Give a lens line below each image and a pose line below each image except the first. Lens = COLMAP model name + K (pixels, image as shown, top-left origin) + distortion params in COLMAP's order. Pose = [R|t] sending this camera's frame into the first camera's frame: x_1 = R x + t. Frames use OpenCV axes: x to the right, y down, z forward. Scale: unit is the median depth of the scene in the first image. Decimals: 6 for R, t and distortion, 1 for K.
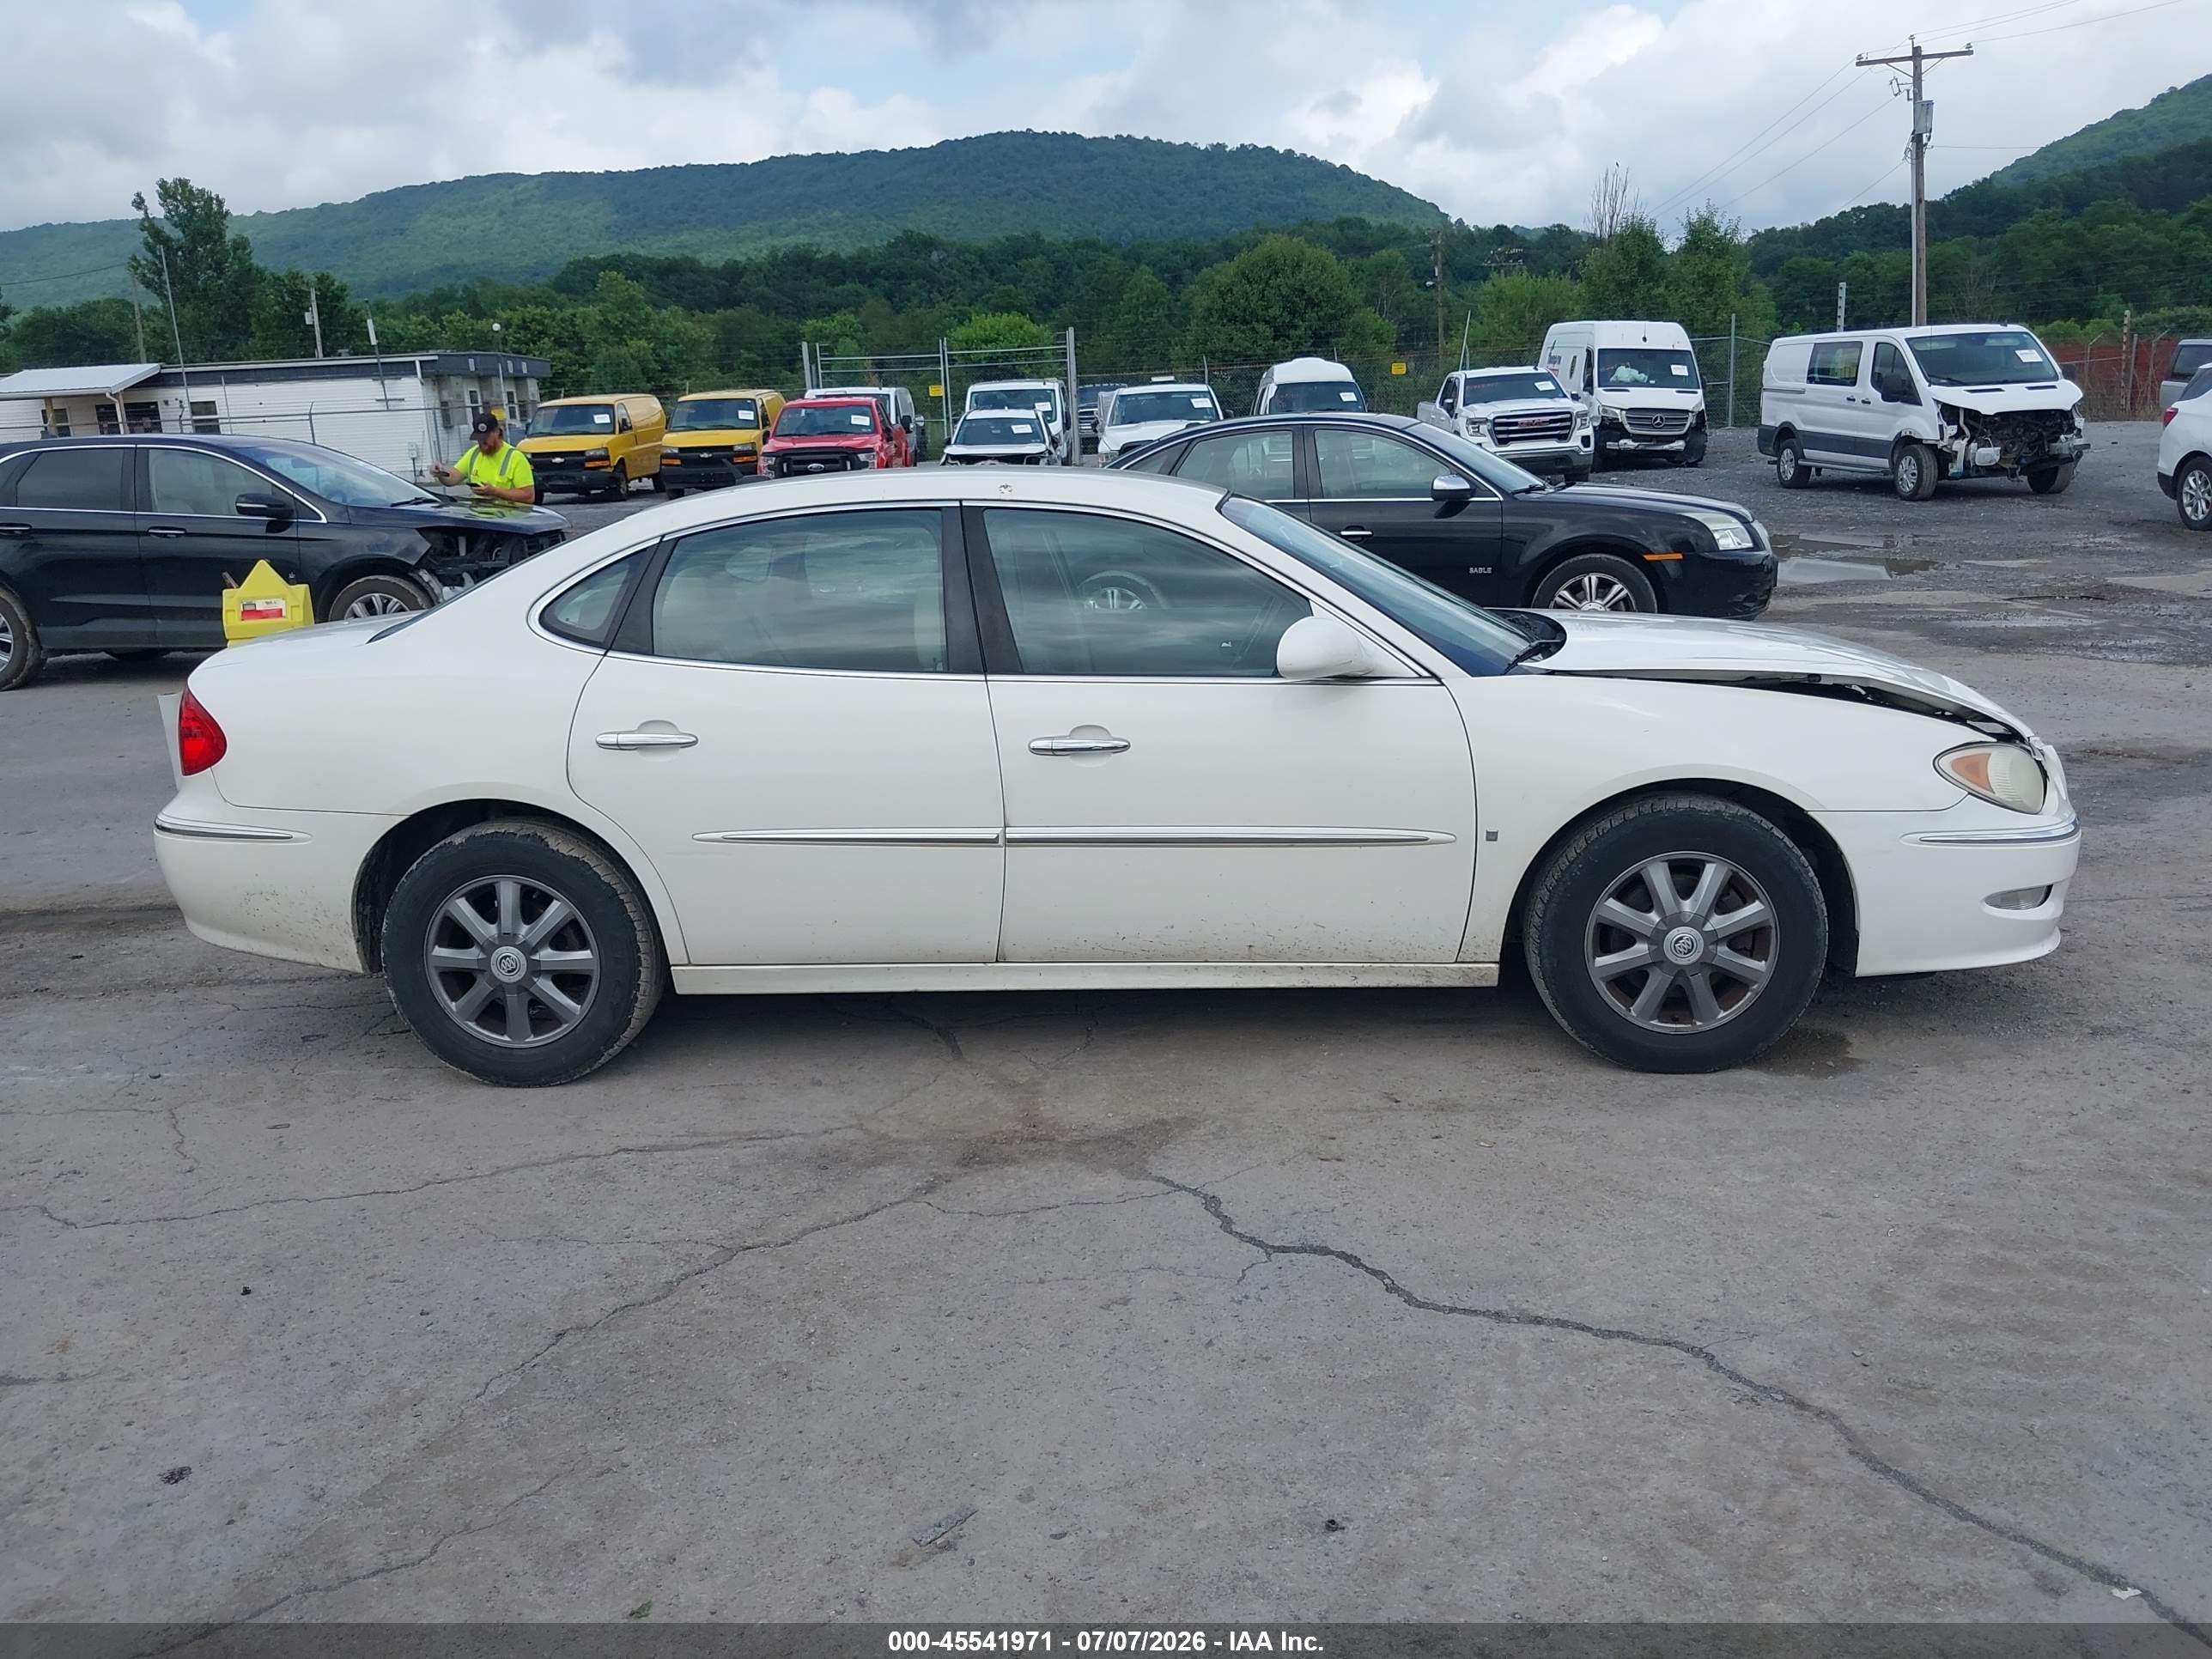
lens RADIAL K [[1773.5, 0, 1113.0], [0, 1773.5, 813.4], [0, 0, 1]] dist [-0.003108, -0.002597]
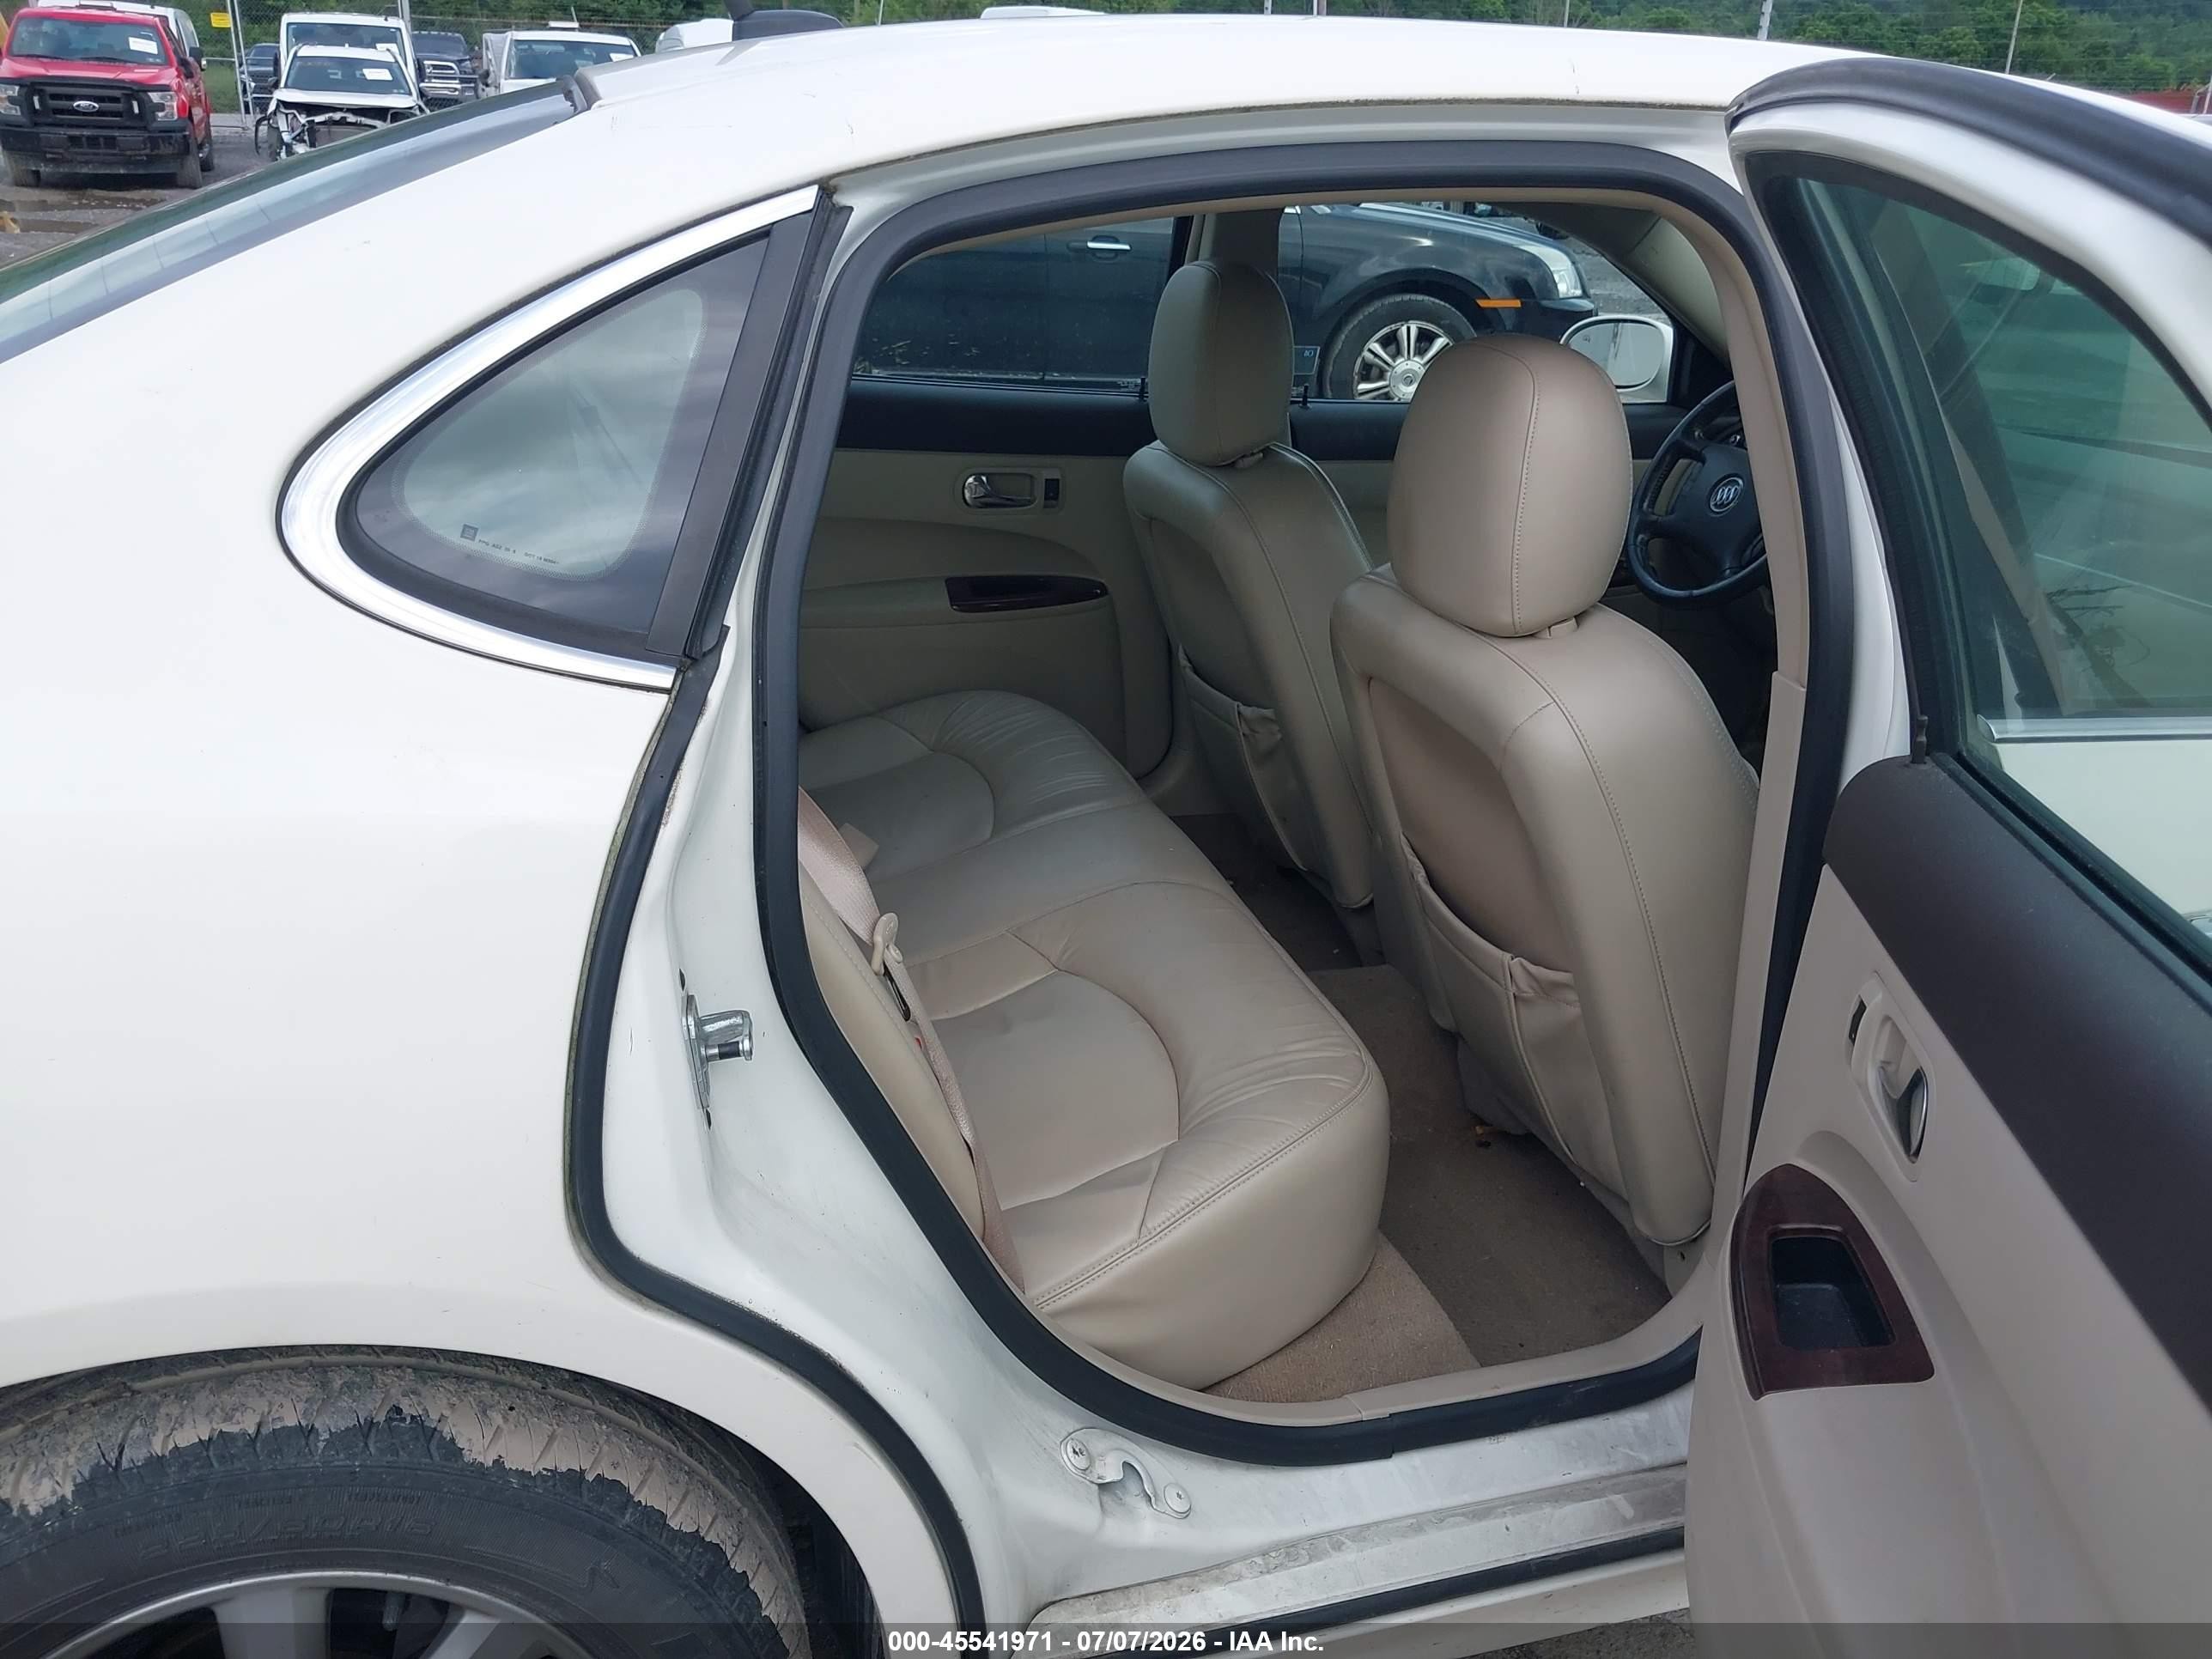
lens RADIAL K [[1773.5, 0, 1113.1], [0, 1773.5, 840.1], [0, 0, 1]] dist [-0.003108, -0.002597]
pose [[0.933419, -0.062756, 0.353257, -0.056498], [0.002040, 0.985497, 0.169681, -0.019575], [-0.358782, -0.157663, 0.920010, 0.134855]]
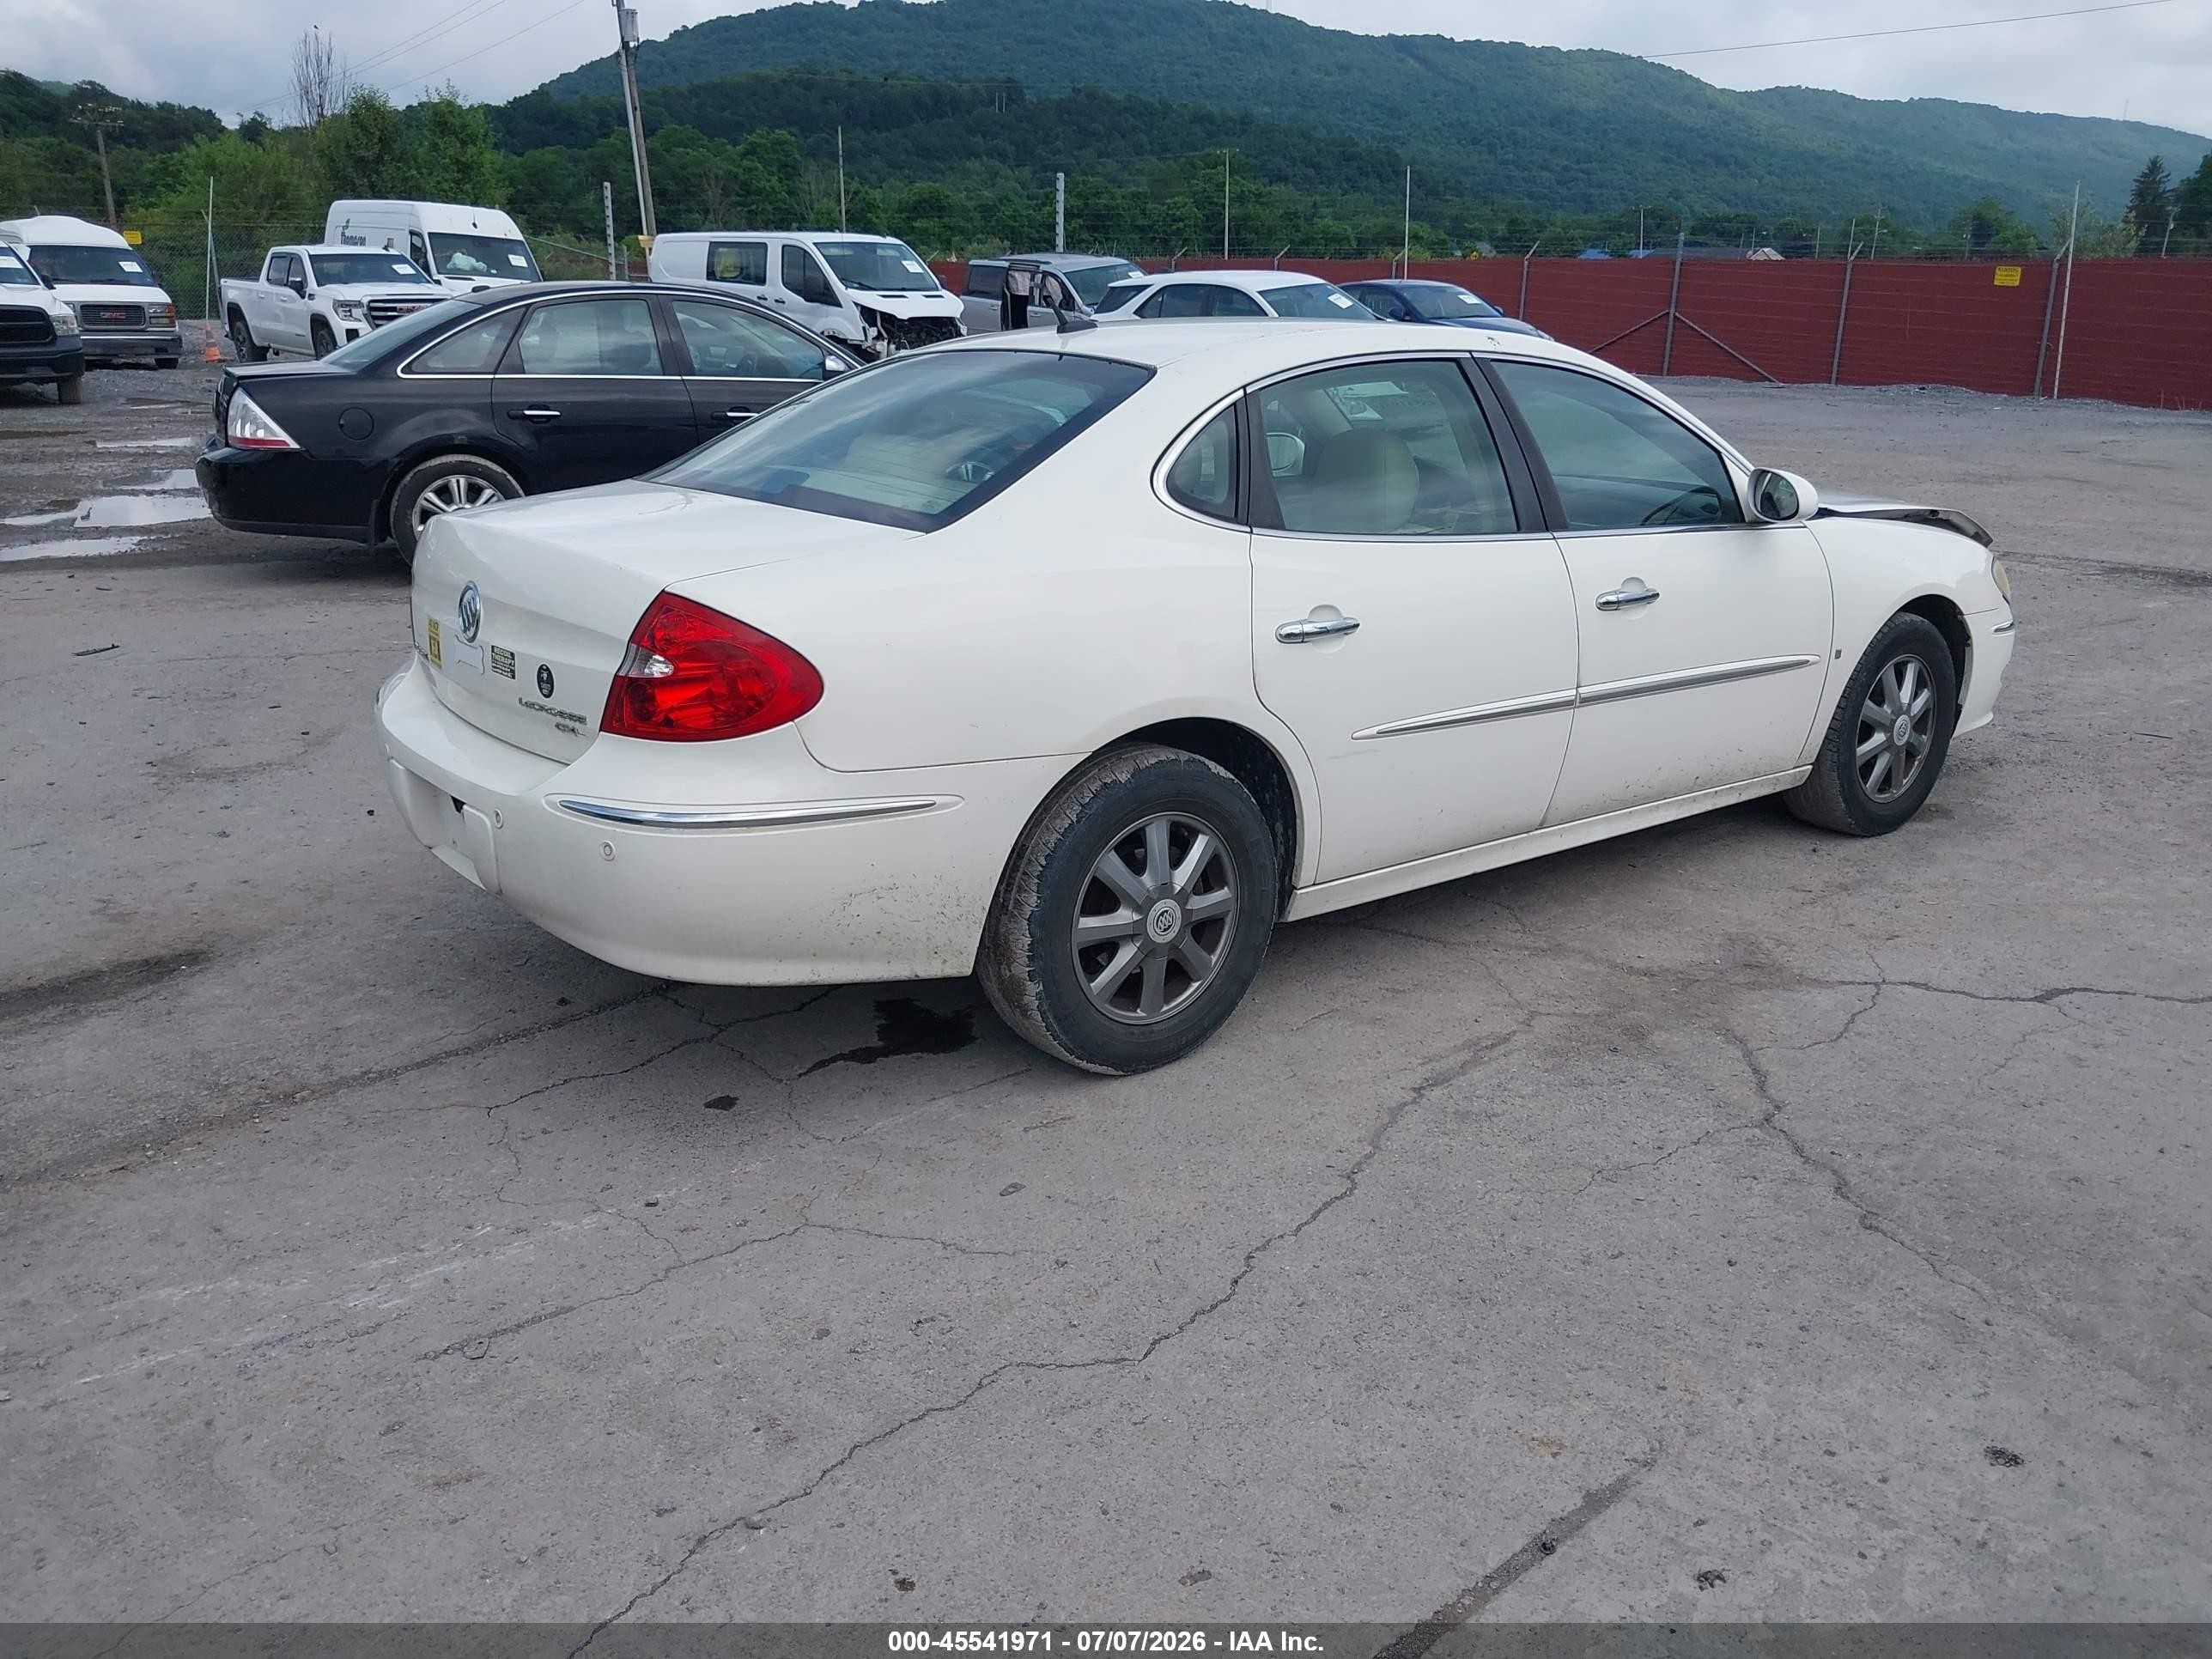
lens RADIAL K [[1773.5, 0, 1119.4], [0, 1773.5, 839.3], [0, 0, 1]] dist [-0.003108, -0.002597]
pose [[0.736355, -0.149876, 0.659786, -0.173328], [0.106044, 0.988670, 0.106234, -0.007706], [-0.668233, -0.008259, 0.743906, 0.082031]]
